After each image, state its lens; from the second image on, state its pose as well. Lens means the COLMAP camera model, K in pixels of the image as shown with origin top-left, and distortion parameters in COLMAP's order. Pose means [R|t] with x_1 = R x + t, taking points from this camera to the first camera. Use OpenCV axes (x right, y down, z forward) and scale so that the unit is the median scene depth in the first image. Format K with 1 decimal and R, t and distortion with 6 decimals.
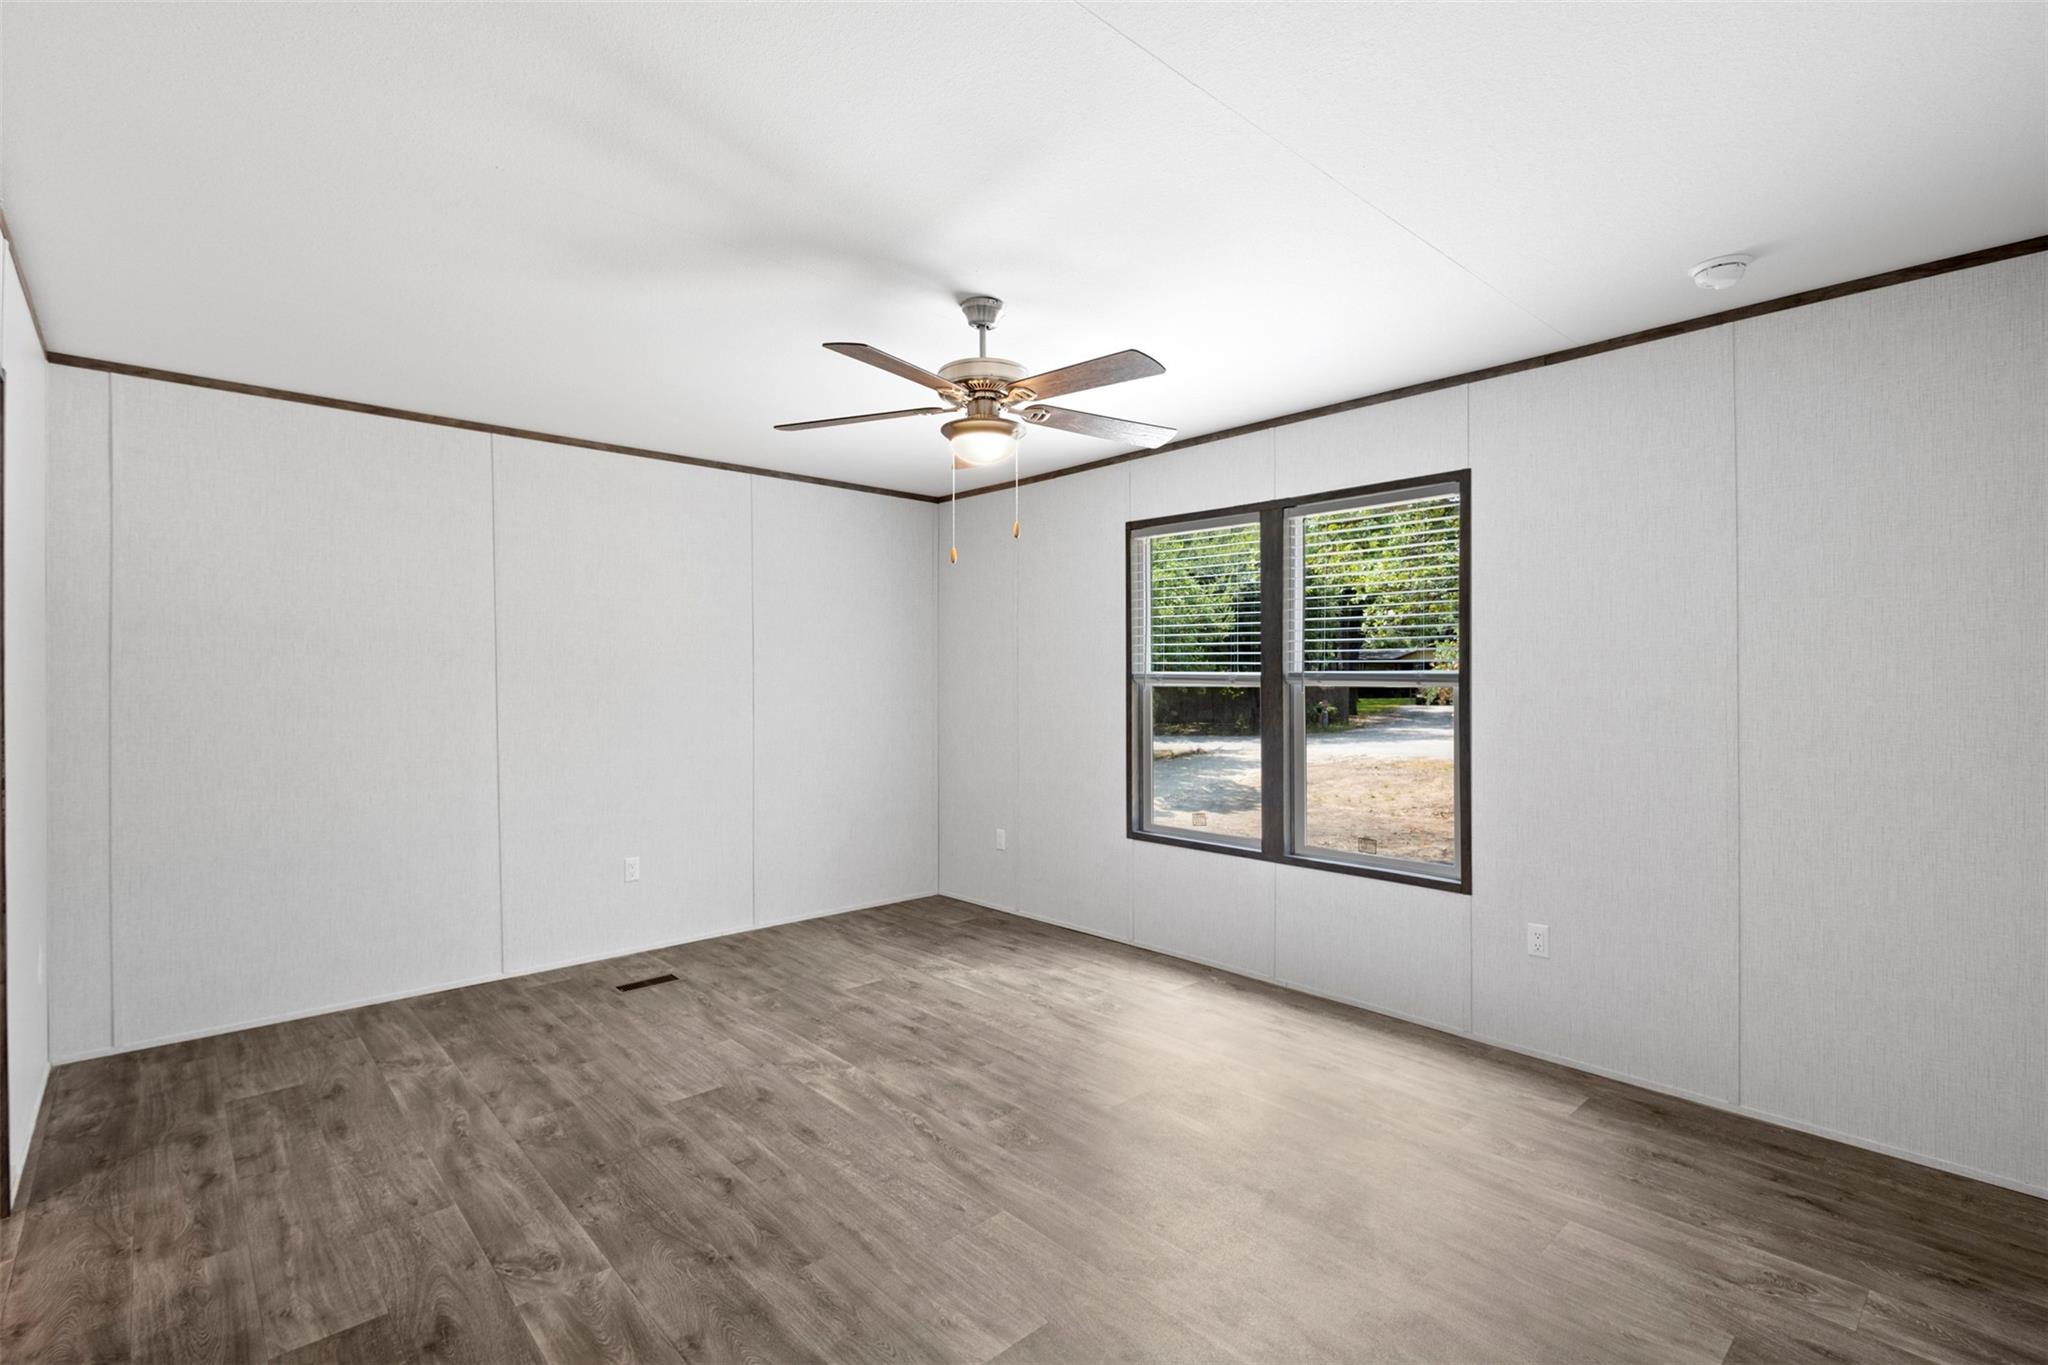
lens RADIAL K [[938.6, 0, 1023.2], [0, 938.6, 680.5], [0, 0, 1]] dist [0.012039, -0.006802]
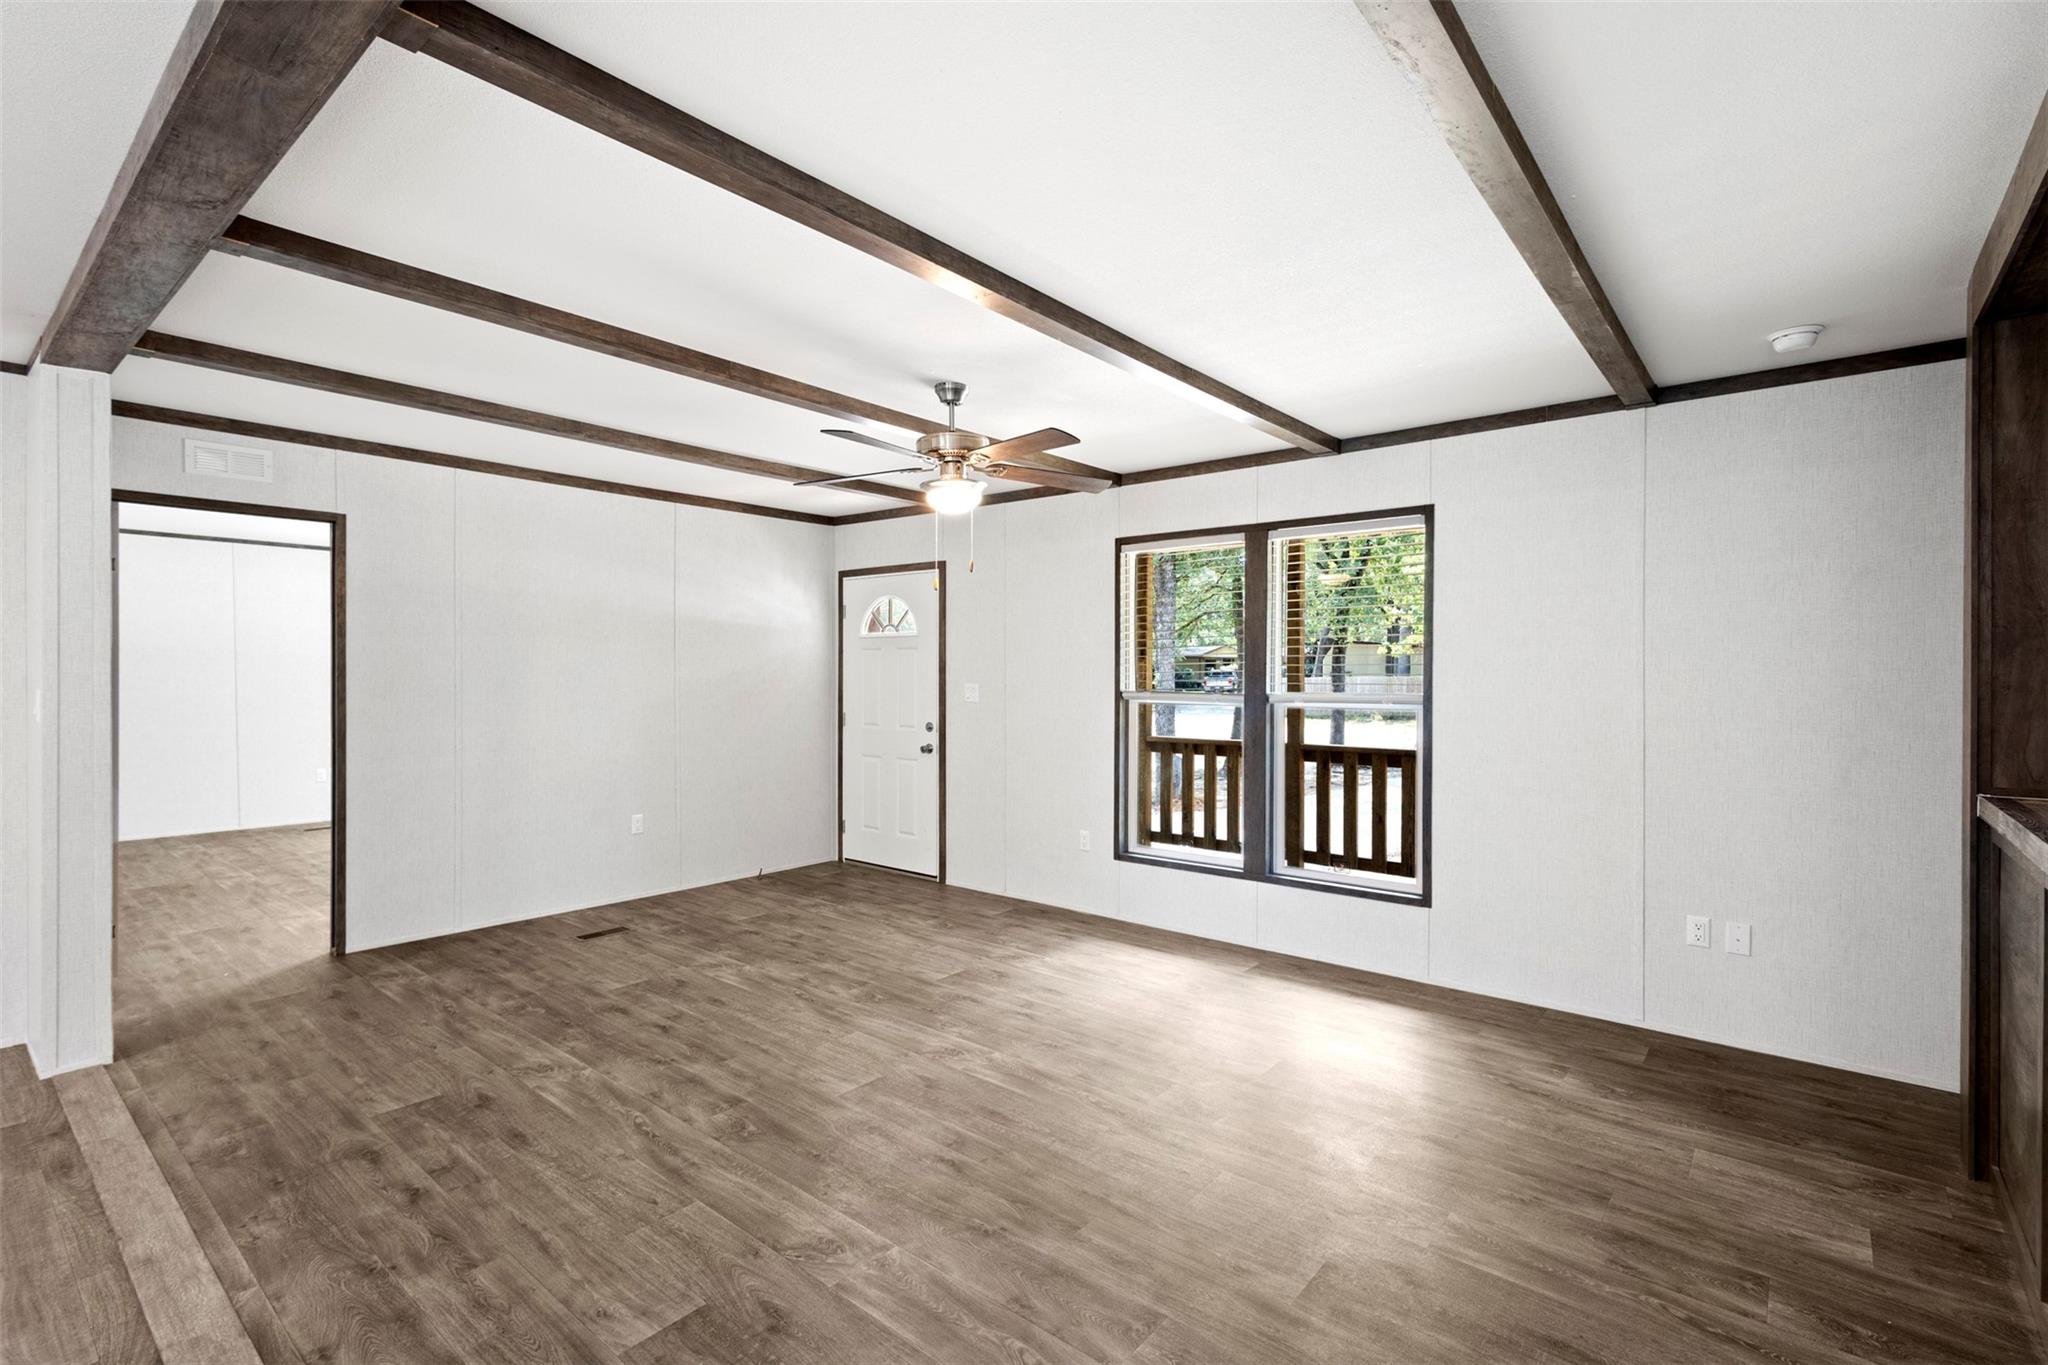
lens RADIAL K [[938.6, 0, 1017.2], [0, 938.6, 675.3], [0, 0, 1]] dist [0.012039, -0.006802]
pose [[0.992055, 0.006016, 0.125659, -0.312584], [-0.006039, 0.999982, -0.000202, -0.005810], [-0.125657, -0.000559, 0.992074, -0.034266]]
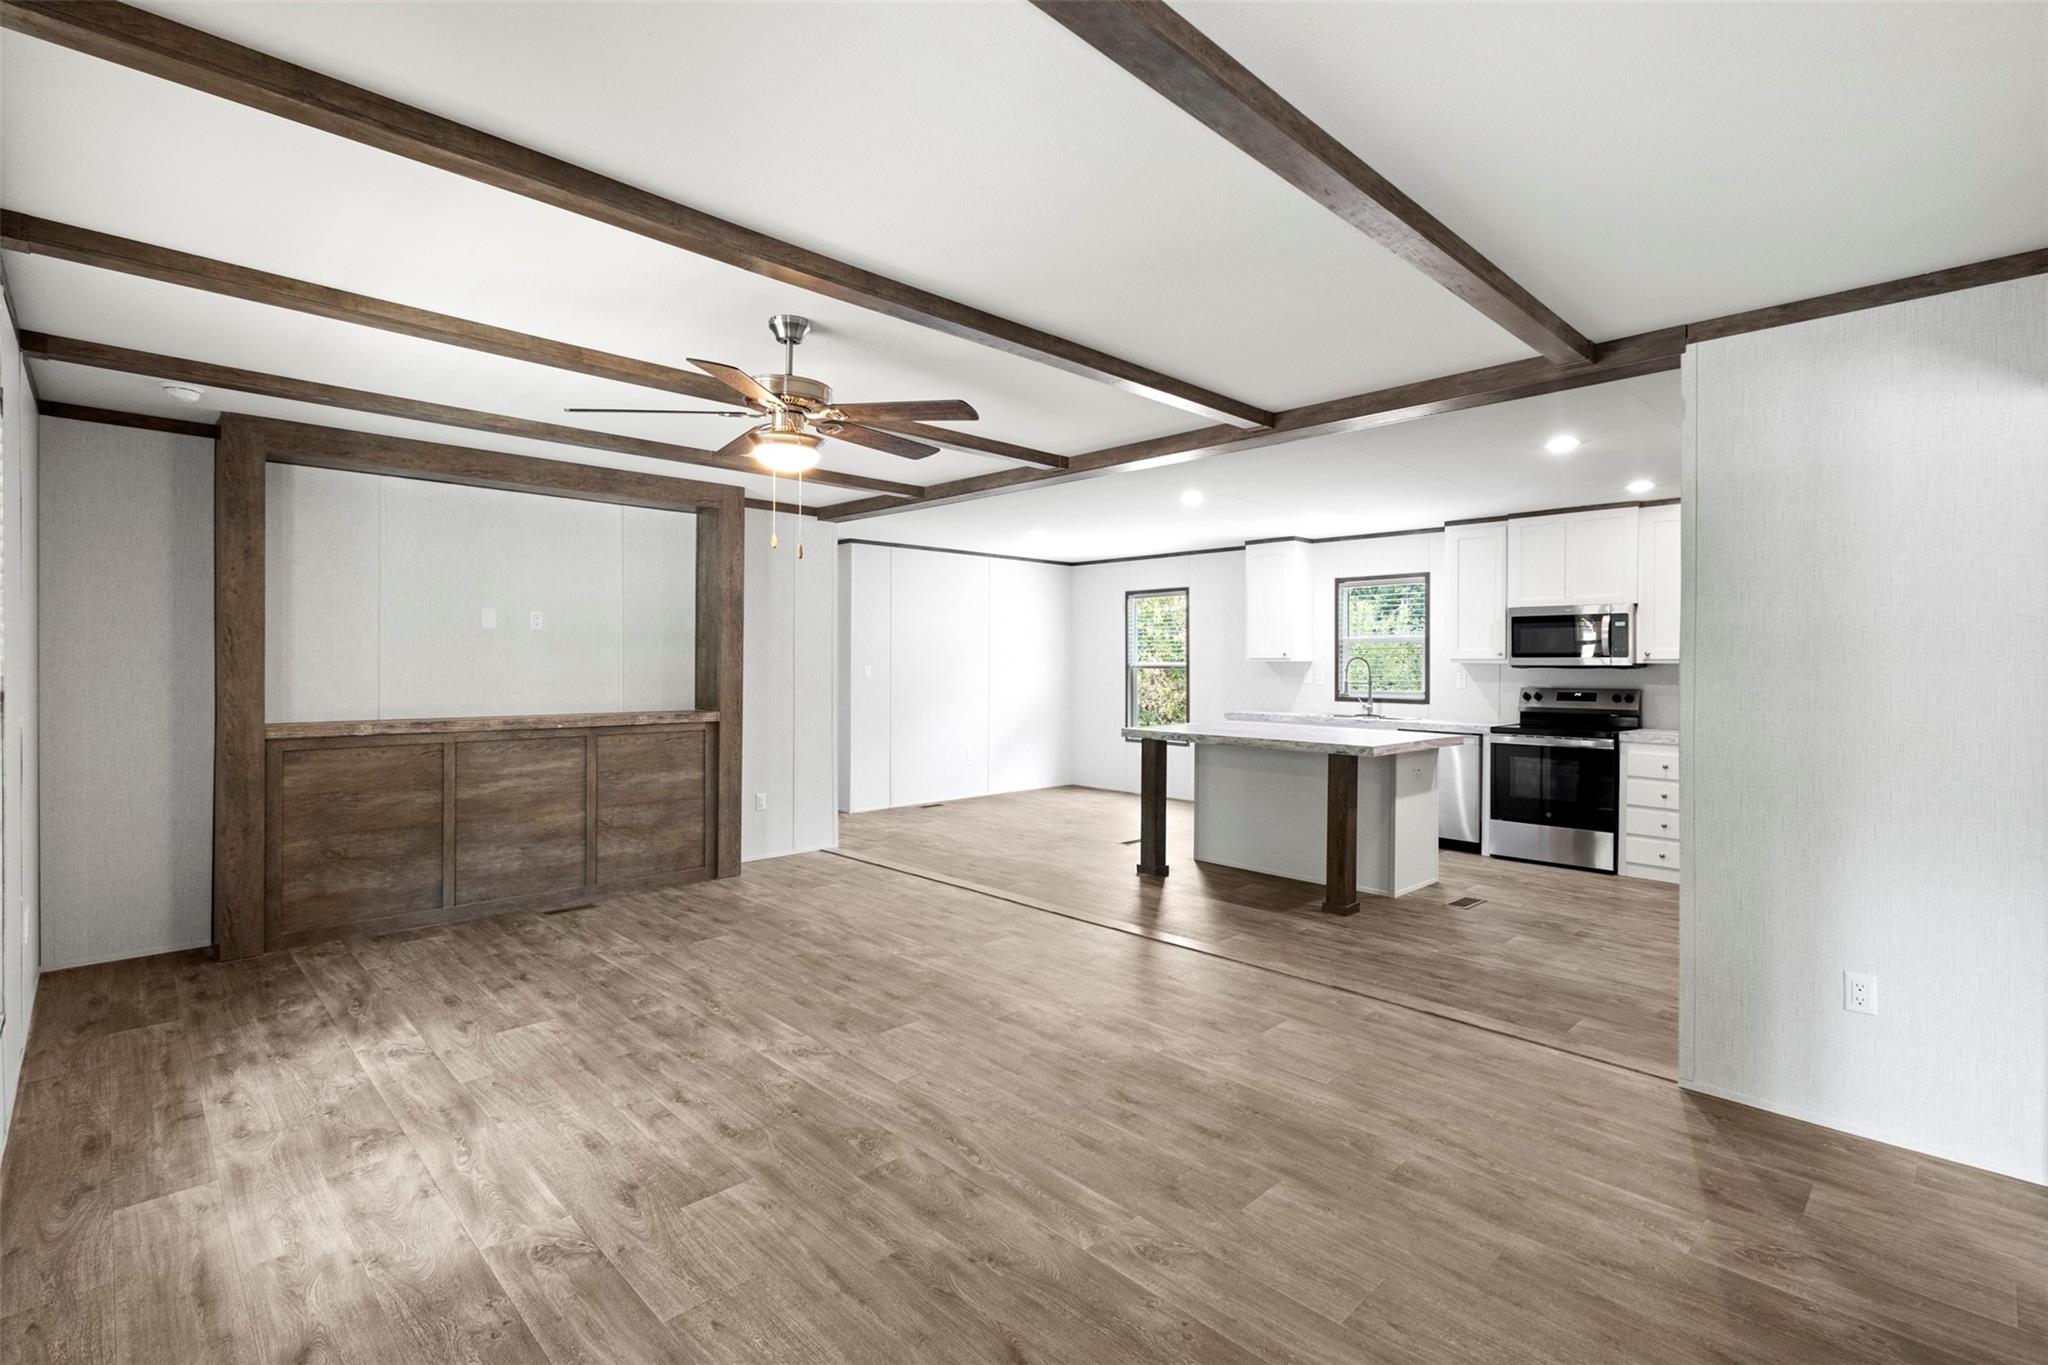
lens RADIAL K [[938.6, 0, 1021.0], [0, 938.6, 667.9], [0, 0, 1]] dist [0.012039, -0.006802]
pose [[-0.999686, -0.004000, -0.024731, -0.468407], [-0.004271, 0.999931, 0.010916, -0.013522], [0.024685, 0.011019, -0.999635, 2.164823]]
